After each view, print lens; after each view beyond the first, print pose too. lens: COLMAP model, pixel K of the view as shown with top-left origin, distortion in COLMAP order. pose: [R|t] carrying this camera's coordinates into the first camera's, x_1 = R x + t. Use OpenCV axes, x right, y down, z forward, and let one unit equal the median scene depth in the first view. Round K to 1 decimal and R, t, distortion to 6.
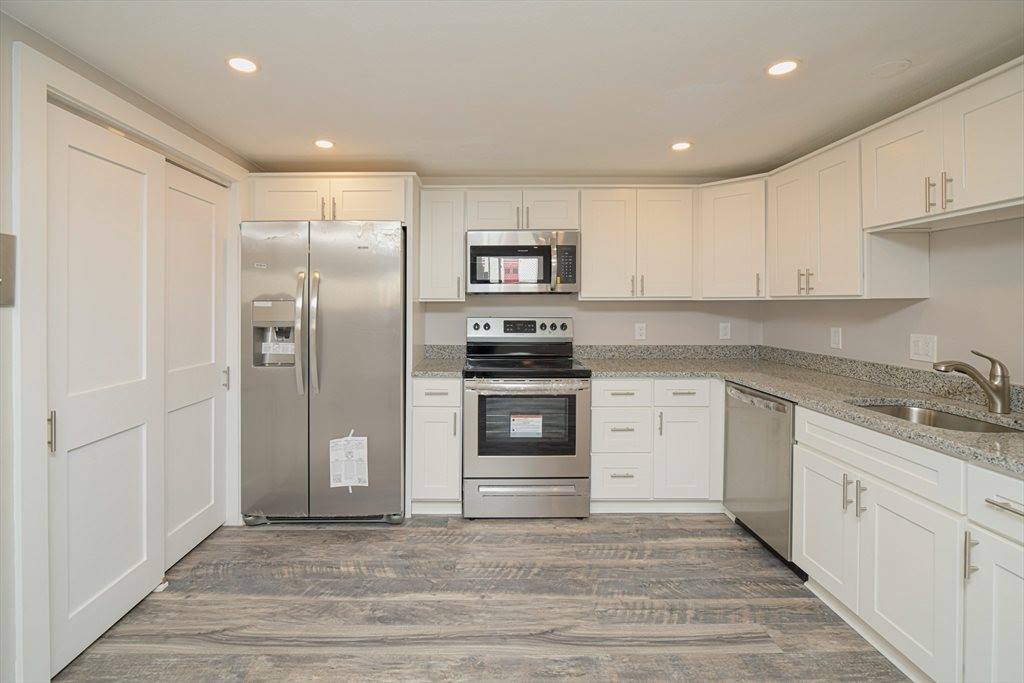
lens RADIAL K [[458.5, 0, 487.5], [0, 458.5, 302.5], [0, 0, 1]] dist [-0.008283, 0.000387]
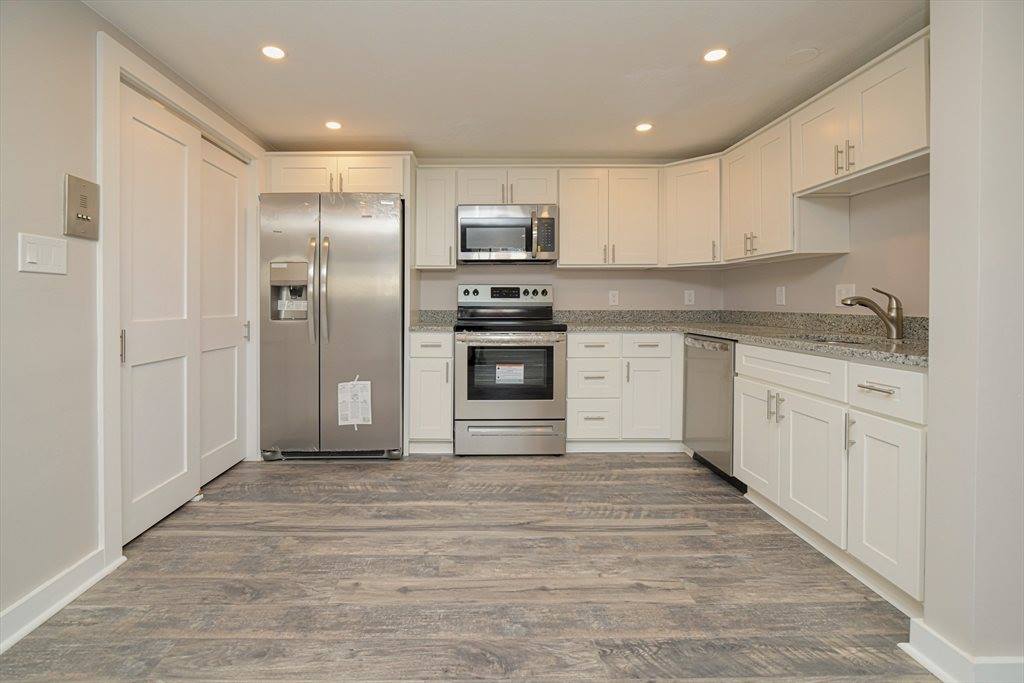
lens RADIAL K [[456.4, 0, 481.6], [0, 456.4, 302.9], [0, 0, 1]] dist [-0.009449, 0.000338]
pose [[0.999993, -0.001538, 0.003397, 0.011436], [0.001538, 0.999999, 0.000110, 0.098454], [-0.003397, -0.000104, 0.999994, -0.142378]]
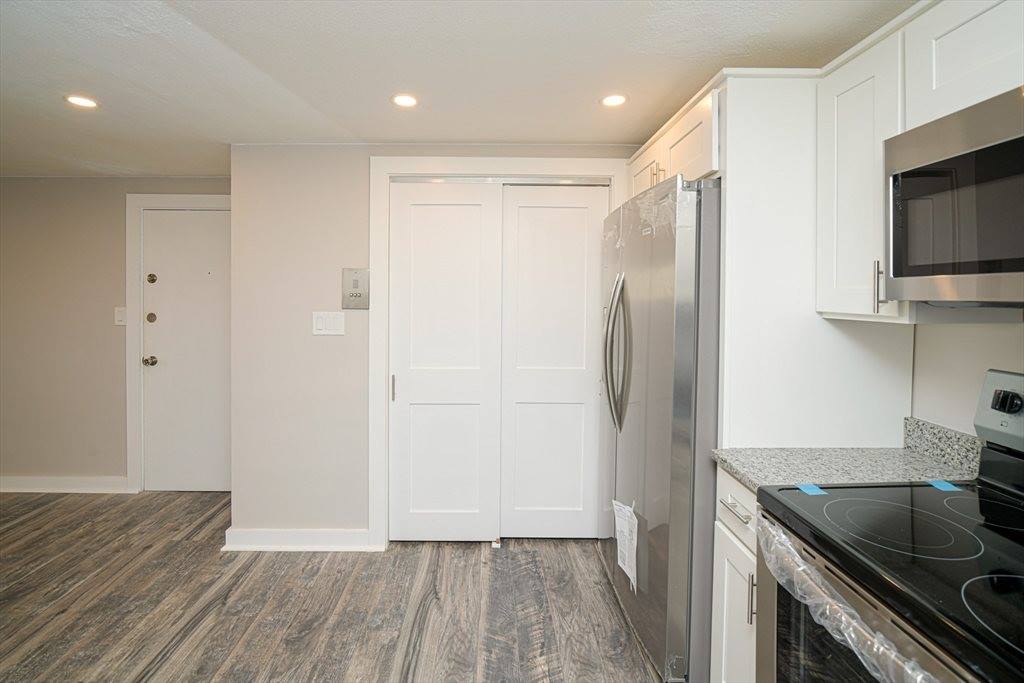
lens RADIAL K [[451.5, 0, 490.0], [0, 451.5, 322.0], [0, 0, 1]] dist [-0.013080, 0.001804]
pose [[-0.007220, 0.046217, -0.998905, 0.358966], [-0.010121, 0.998877, 0.046289, -0.016164], [0.999923, 0.010444, -0.006744, 0.795745]]
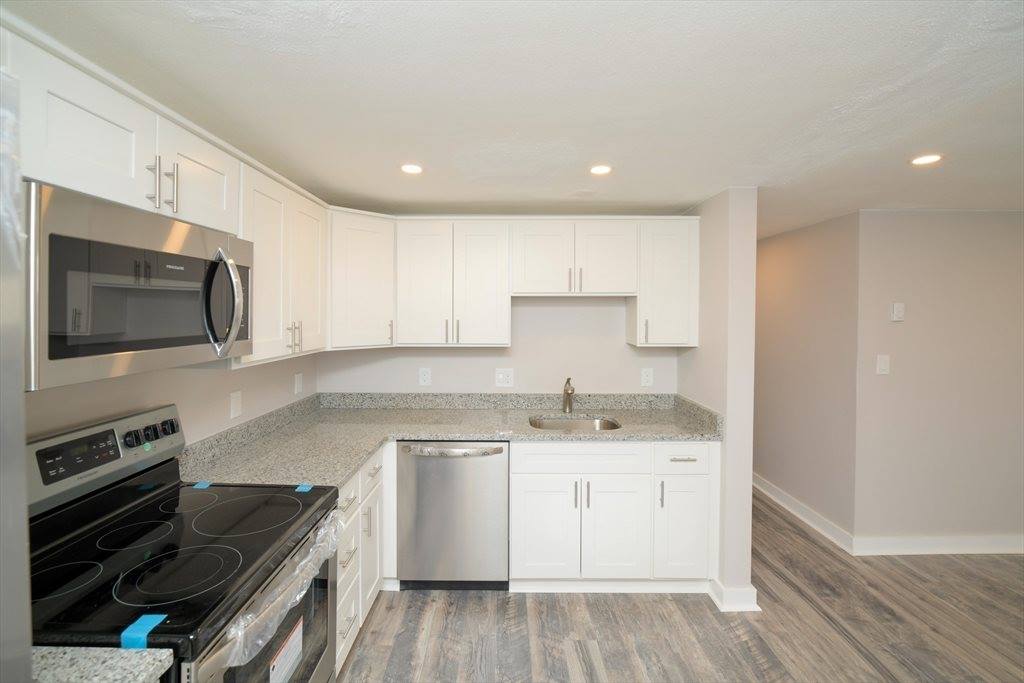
lens RADIAL K [[451.7, 0, 512.9], [0, 451.7, 324.6], [0, 0, 1]] dist [-0.009989, 0.000320]
pose [[0.003651, -0.020925, 0.999774, -0.375659], [-0.001323, 0.999780, 0.020930, -0.080333], [-0.999992, -0.001399, 0.003623, 0.816883]]
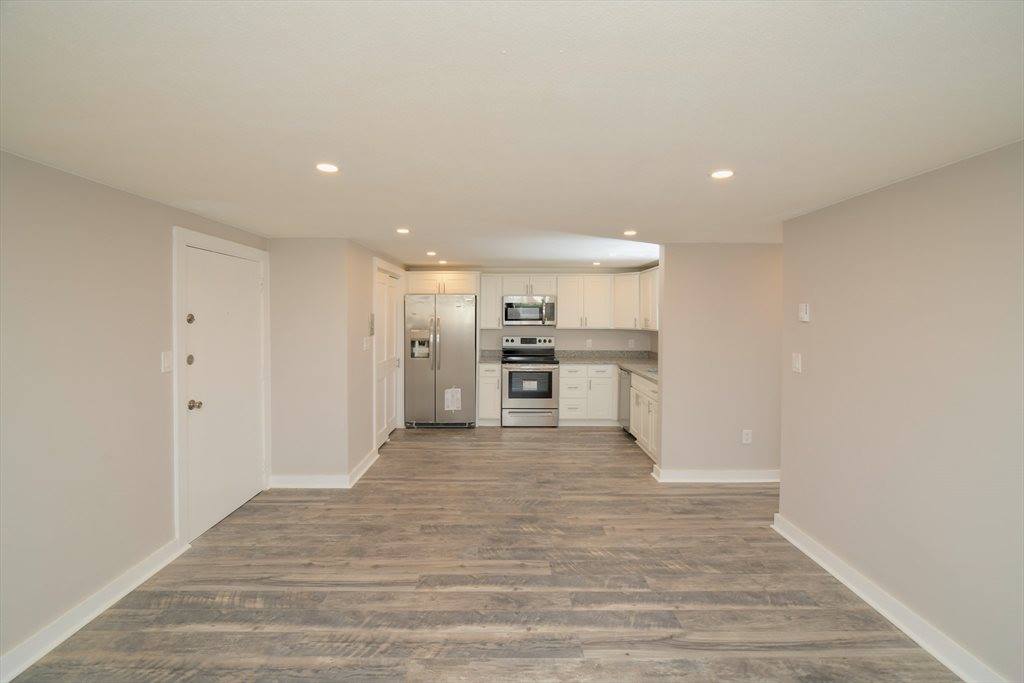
lens RADIAL K [[451.7, 0, 512.9], [0, 451.7, 324.6], [0, 0, 1]] dist [-0.009989, 0.000320]
pose [[0.999988, 0.004162, 0.002694, -0.006097], [-0.004218, 0.999767, 0.021152, -0.079207], [-0.002605, -0.021163, 0.999773, -1.279817]]
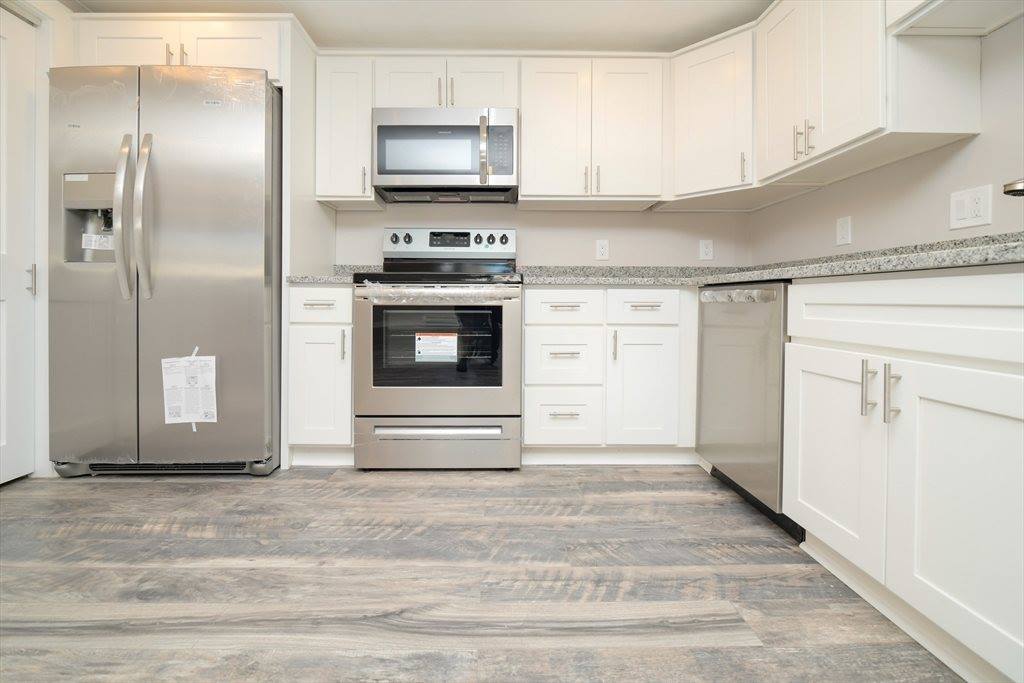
lens RADIAL K [[449.7, 0, 500.0], [0, 449.7, 305.3], [0, 0, 1]] dist [-0.009143, 0.000233]
pose [[0.999964, 0.001819, 0.008308, 0.193398], [-0.001879, 0.999972, 0.007211, 0.205644], [-0.008294, -0.007226, 0.999939, 0.271127]]
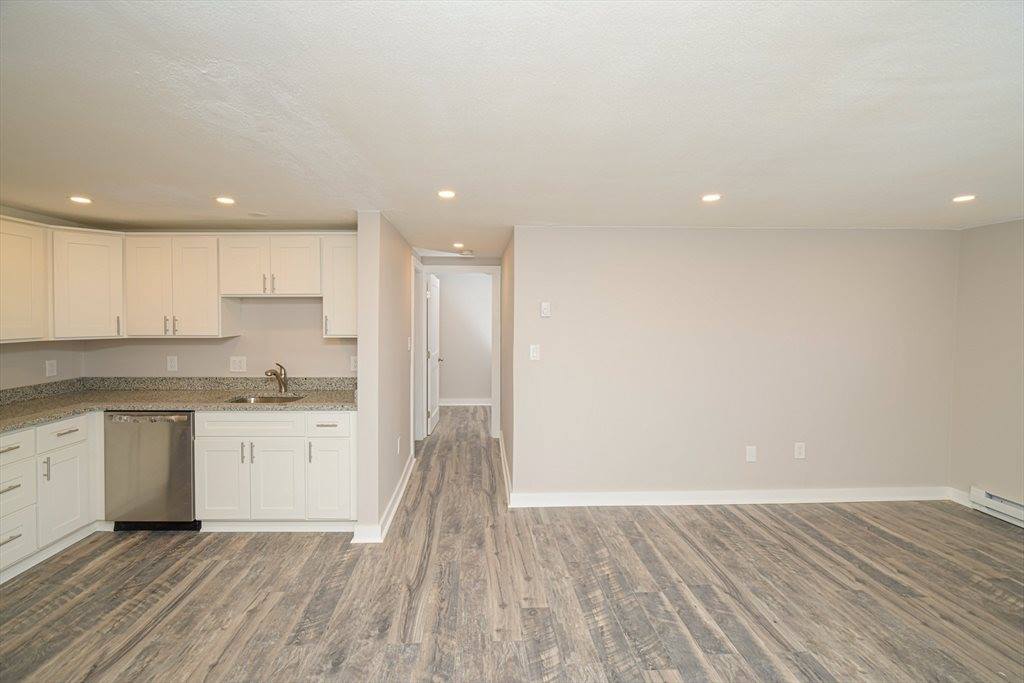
lens RADIAL K [[451.5, 0, 490.0], [0, 451.5, 322.0], [0, 0, 1]] dist [-0.013080, 0.001804]
pose [[-0.020281, -0.016283, 0.999662, -0.642688], [-0.001150, 0.999867, 0.016263, -0.075194], [-0.999794, -0.000819, -0.020297, 0.067602]]
